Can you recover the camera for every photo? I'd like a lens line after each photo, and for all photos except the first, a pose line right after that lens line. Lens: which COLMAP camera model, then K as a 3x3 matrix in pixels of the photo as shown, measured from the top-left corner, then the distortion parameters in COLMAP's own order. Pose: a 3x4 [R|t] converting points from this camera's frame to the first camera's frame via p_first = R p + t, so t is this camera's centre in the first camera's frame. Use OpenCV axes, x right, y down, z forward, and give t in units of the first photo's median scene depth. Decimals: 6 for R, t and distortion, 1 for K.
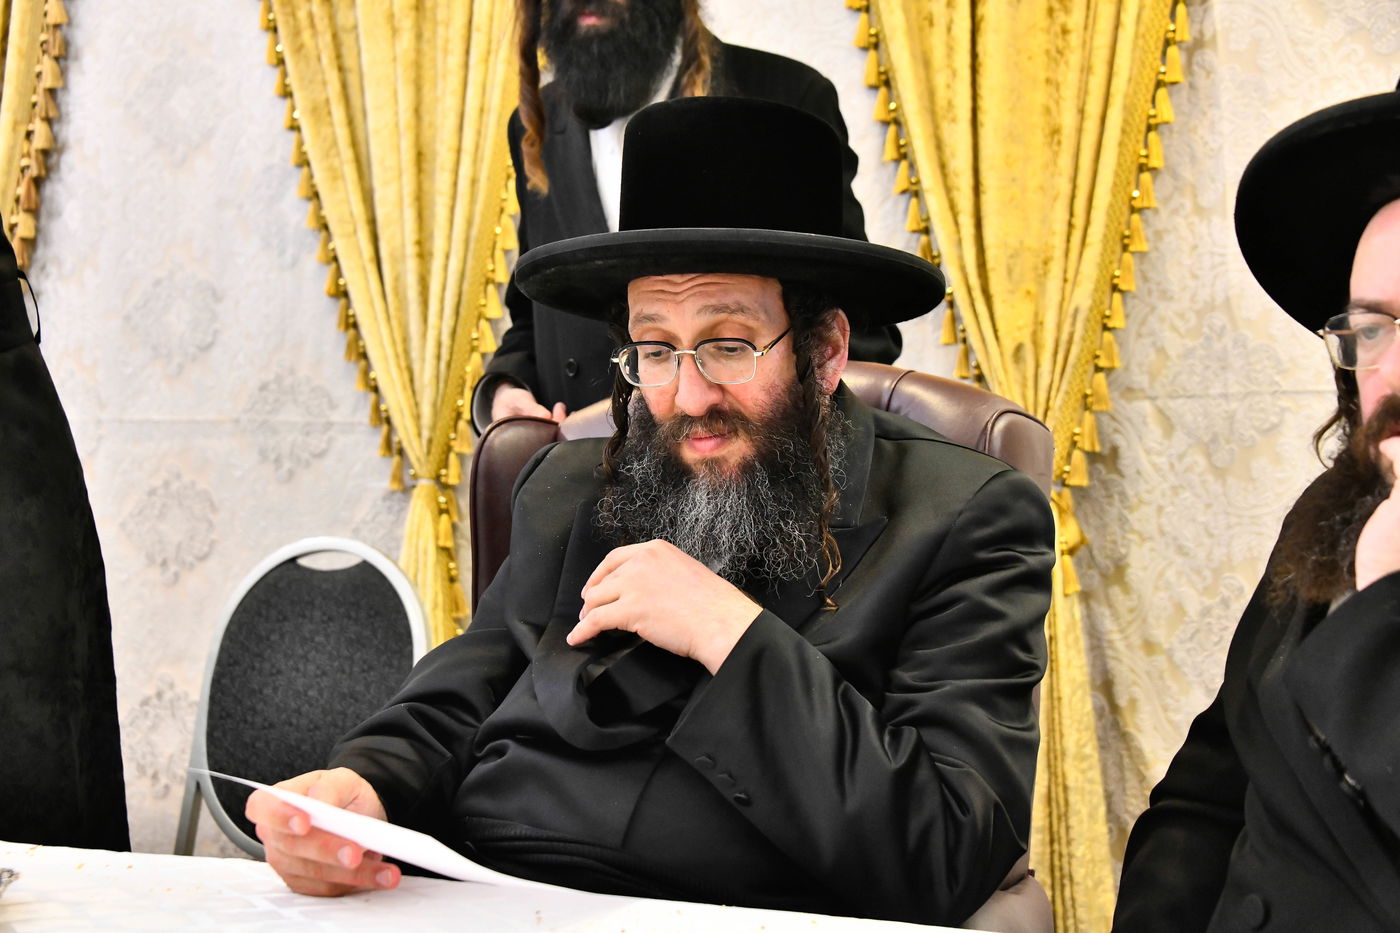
lens RADIAL K [[2234.0, 0, 681.4], [0, 2234.0, 468.0], [0, 0, 1]] dist [0.240081, 0.758868]
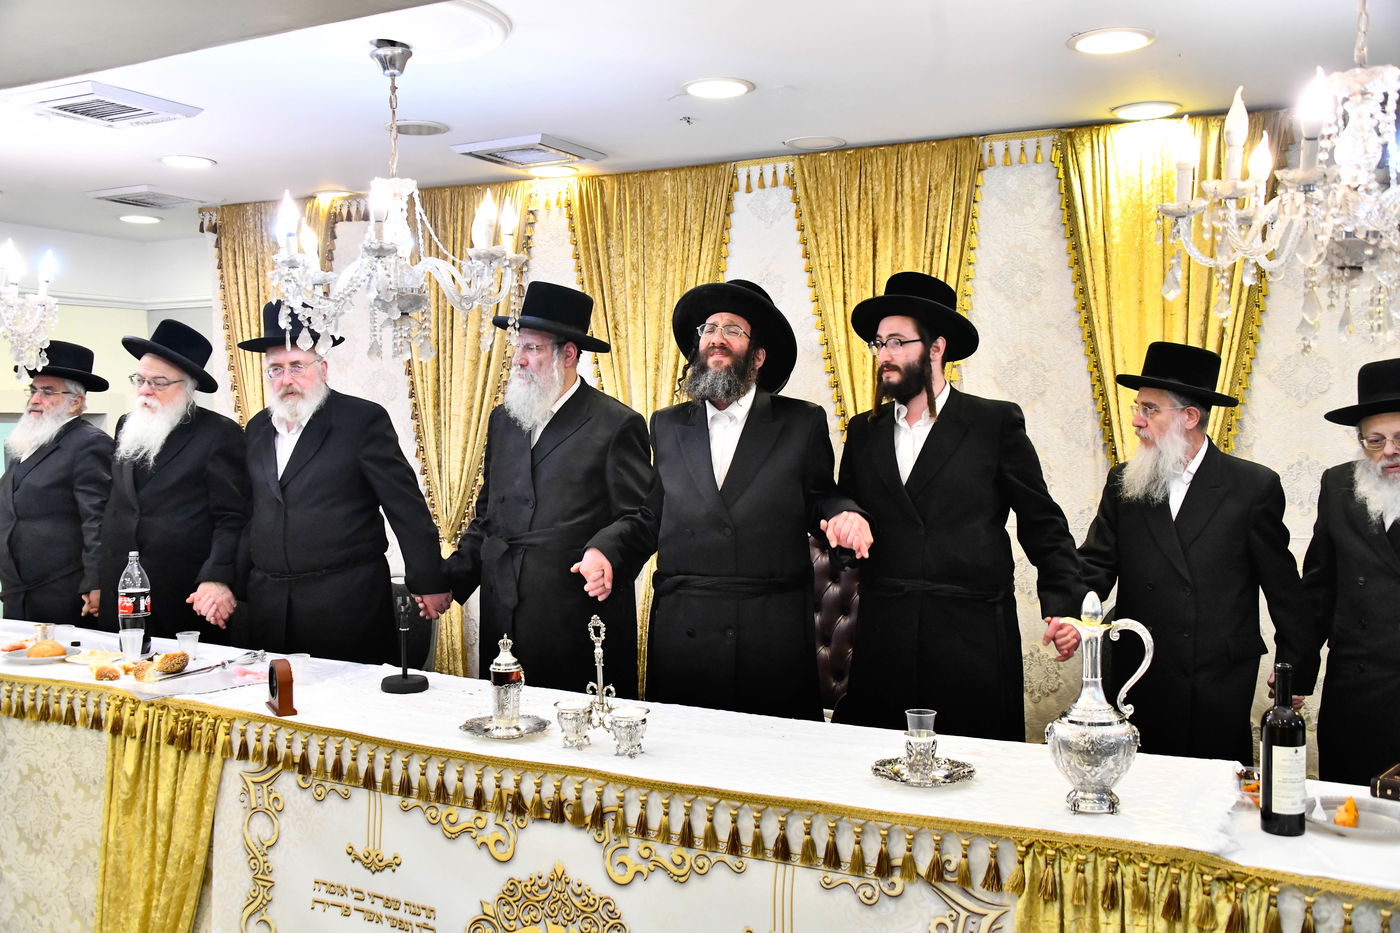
lens RADIAL K [[1264.2, 0, 701.3], [0, 1264.2, 476.9], [0, 0, 1]] dist [-0.101461, 0.141464]
pose [[0.999855, 0.016990, 0.001080, -0.071012], [-0.017005, 0.999711, 0.017004, -0.104507], [-0.000791, -0.017020, 0.999855, -0.454829]]
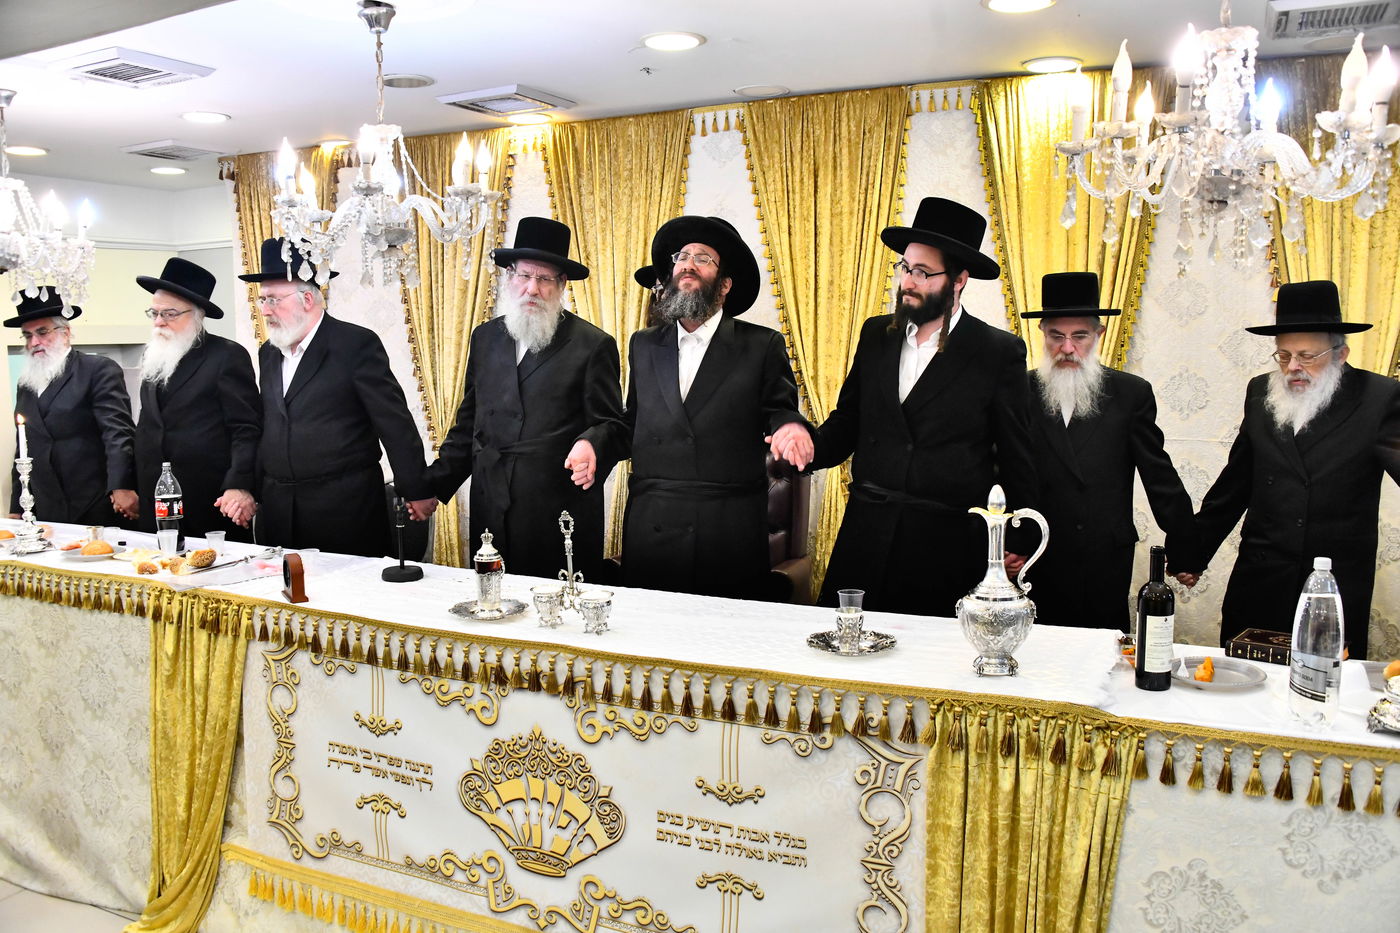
lens RADIAL K [[1106.8, 0, 704.0], [0, 1106.8, 484.2], [0, 0, 1]] dist [-0.144854, 0.066686]
pose [[0.999591, 0.005046, 0.028154, -0.057174], [-0.007814, 0.995050, 0.099069, -0.100321], [-0.027515, -0.099249, 0.994682, -0.446388]]
